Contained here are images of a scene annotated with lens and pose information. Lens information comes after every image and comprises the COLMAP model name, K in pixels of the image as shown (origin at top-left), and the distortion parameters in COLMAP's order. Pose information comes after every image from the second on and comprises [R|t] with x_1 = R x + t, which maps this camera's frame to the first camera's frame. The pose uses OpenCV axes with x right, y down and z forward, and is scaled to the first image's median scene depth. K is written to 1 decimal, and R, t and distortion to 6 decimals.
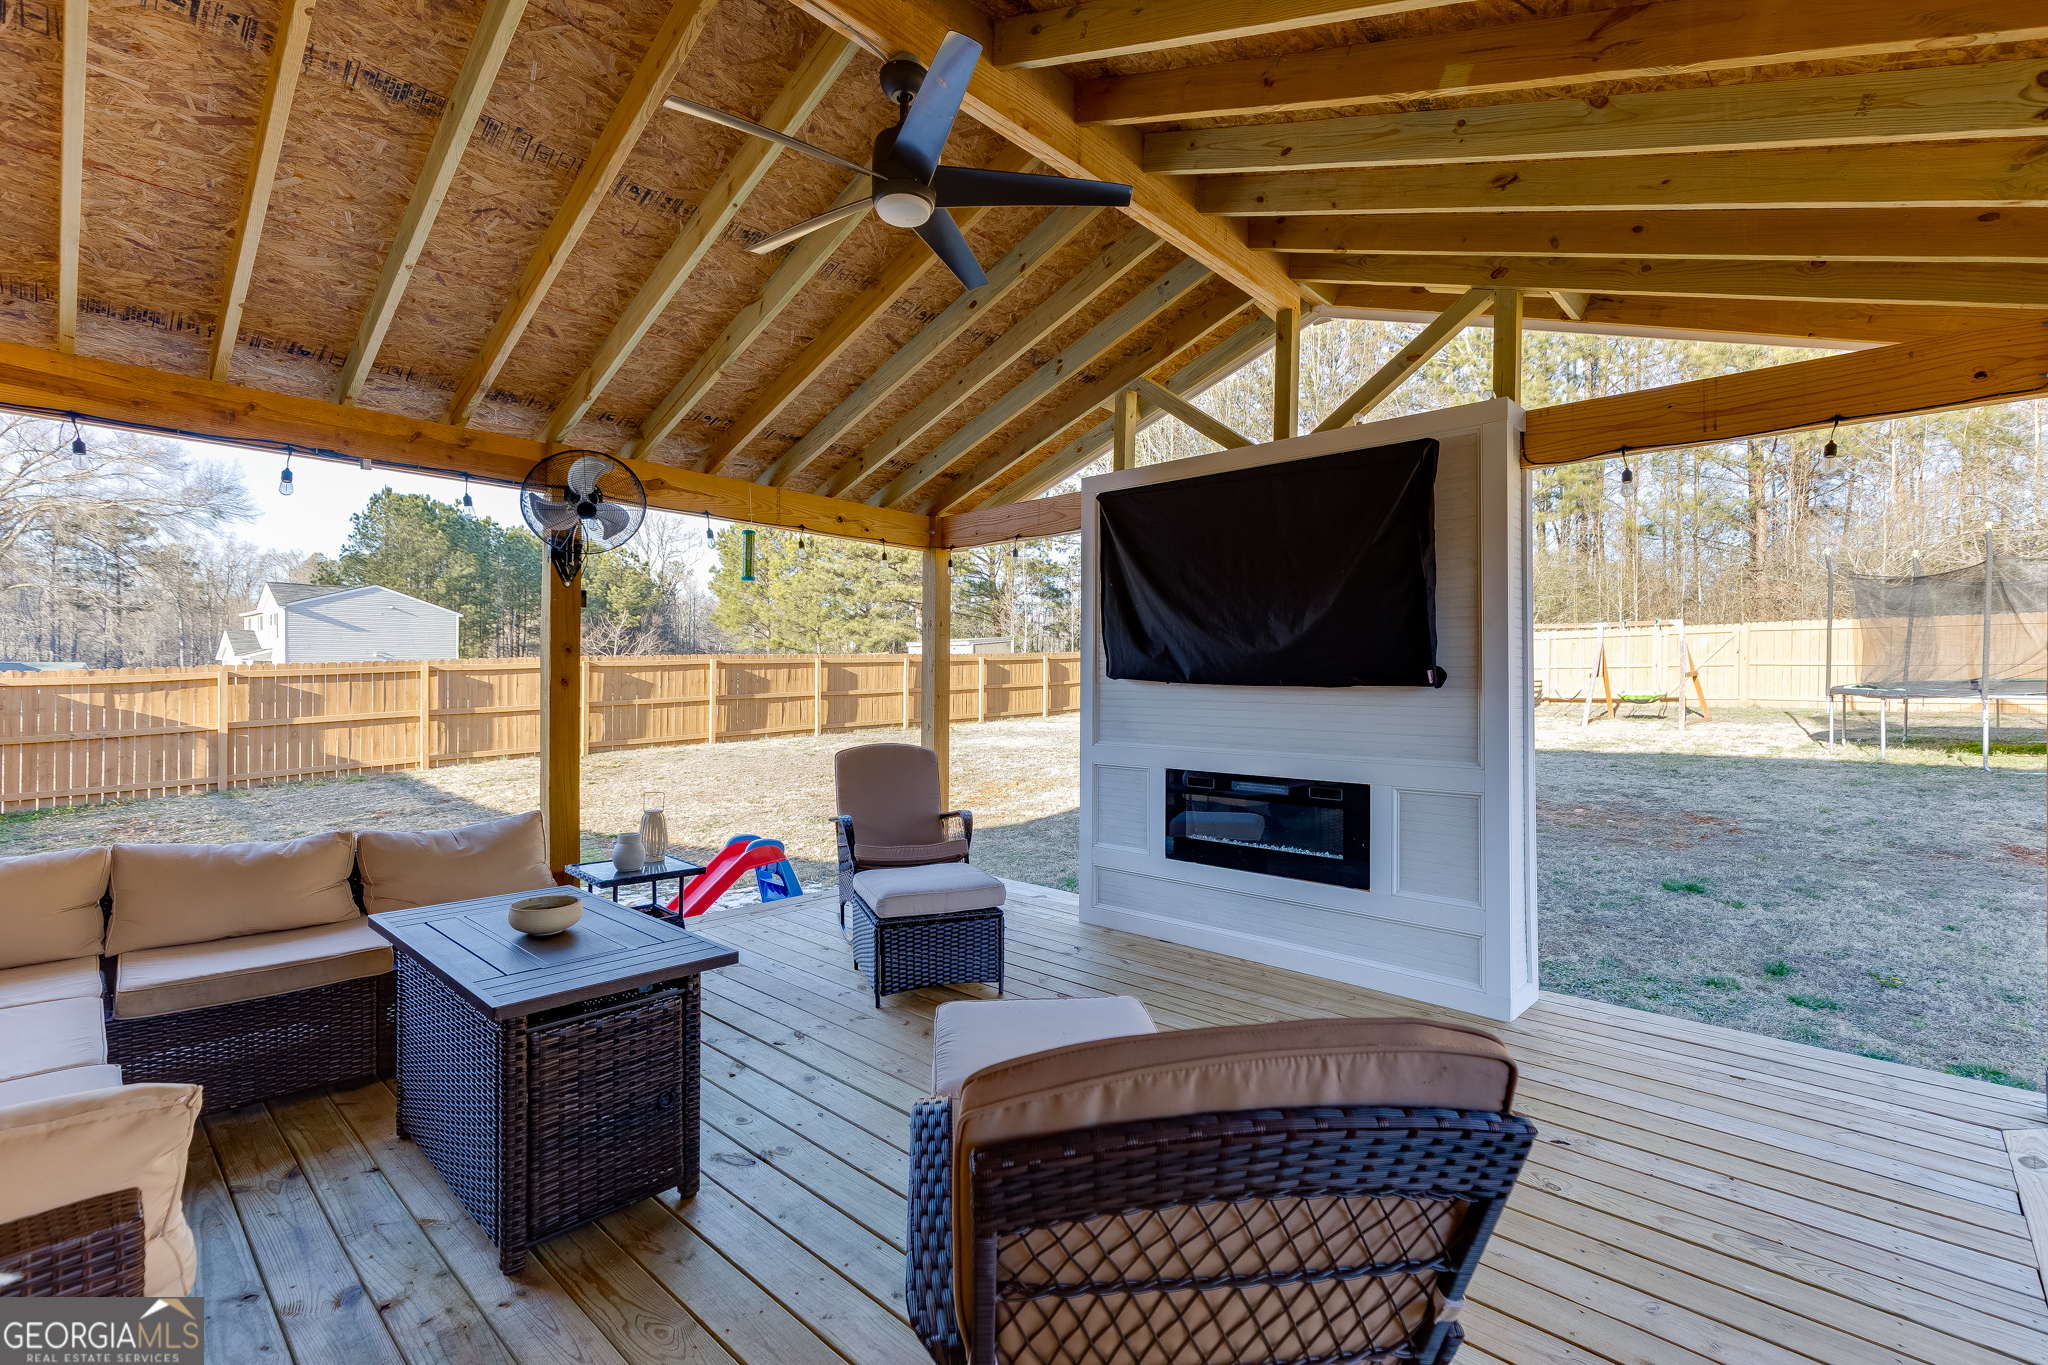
lens RADIAL K [[917.4, 0, 1034.1], [0, 917.4, 679.9], [0, 0, 1]] dist [0.001009, 0.000733]
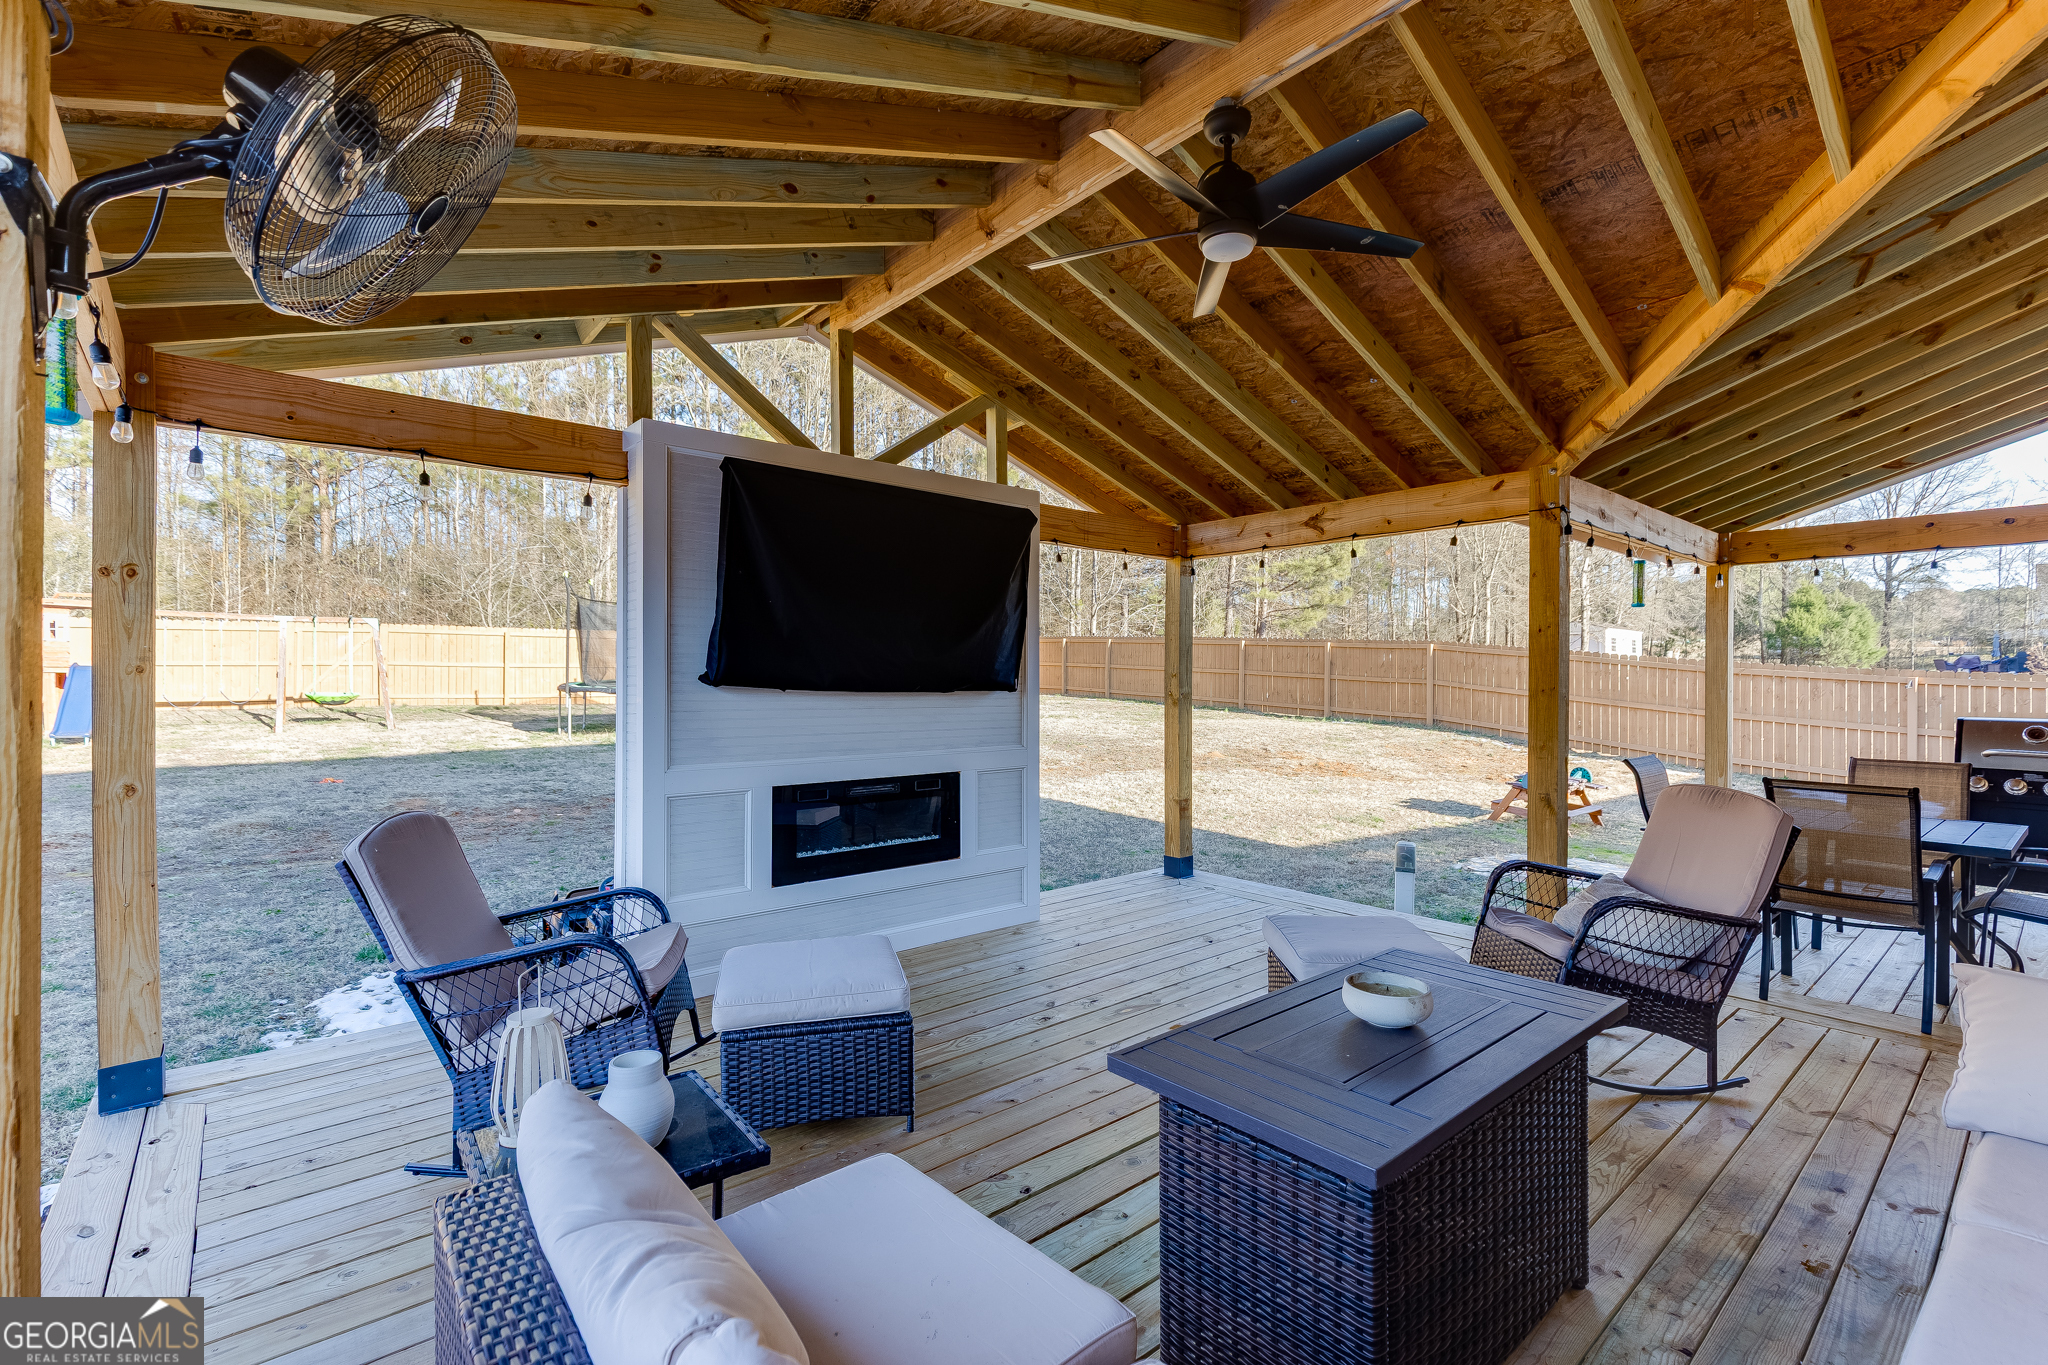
lens RADIAL K [[918.7, 0, 1030.6], [0, 918.7, 678.8], [0, 0, 1]] dist [0.001530, -0.000361]
pose [[0.111443, 0.000094, 0.993771, -0.316691], [-0.002773, 0.999996, 0.000217, -0.004033], [-0.993767, -0.002780, 0.111443, 0.286751]]
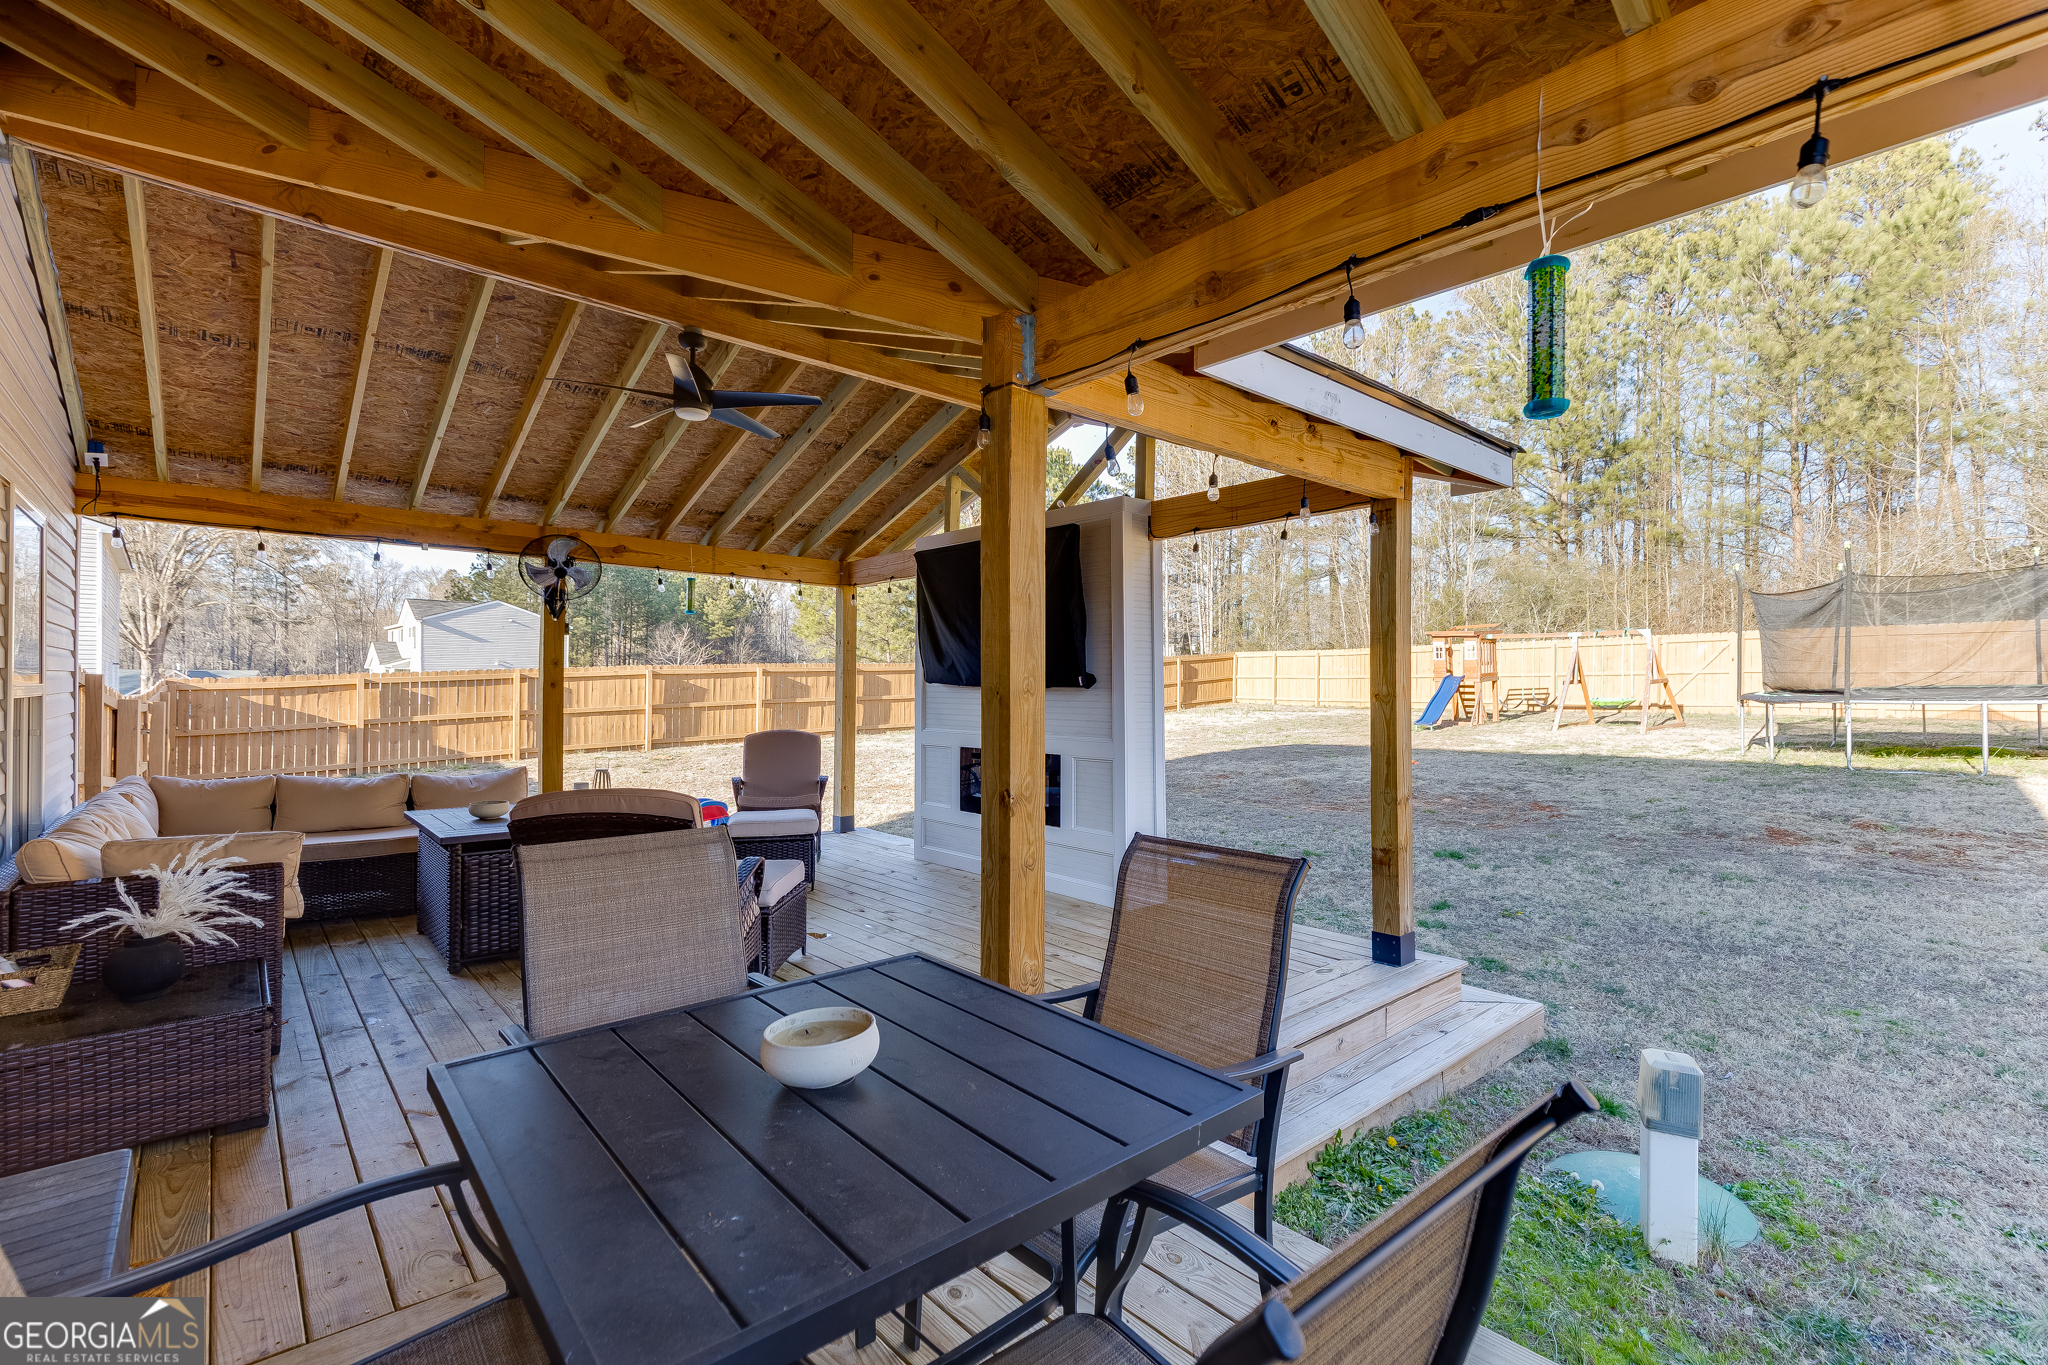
lens RADIAL K [[918.7, 0, 1030.6], [0, 918.7, 678.8], [0, 0, 1]] dist [0.001530, -0.000361]
pose [[0.994736, 0.000427, -0.102472, 0.174911], [-0.001397, 0.999955, -0.009397, 0.002161], [0.102464, 0.009490, 0.994691, -0.172549]]
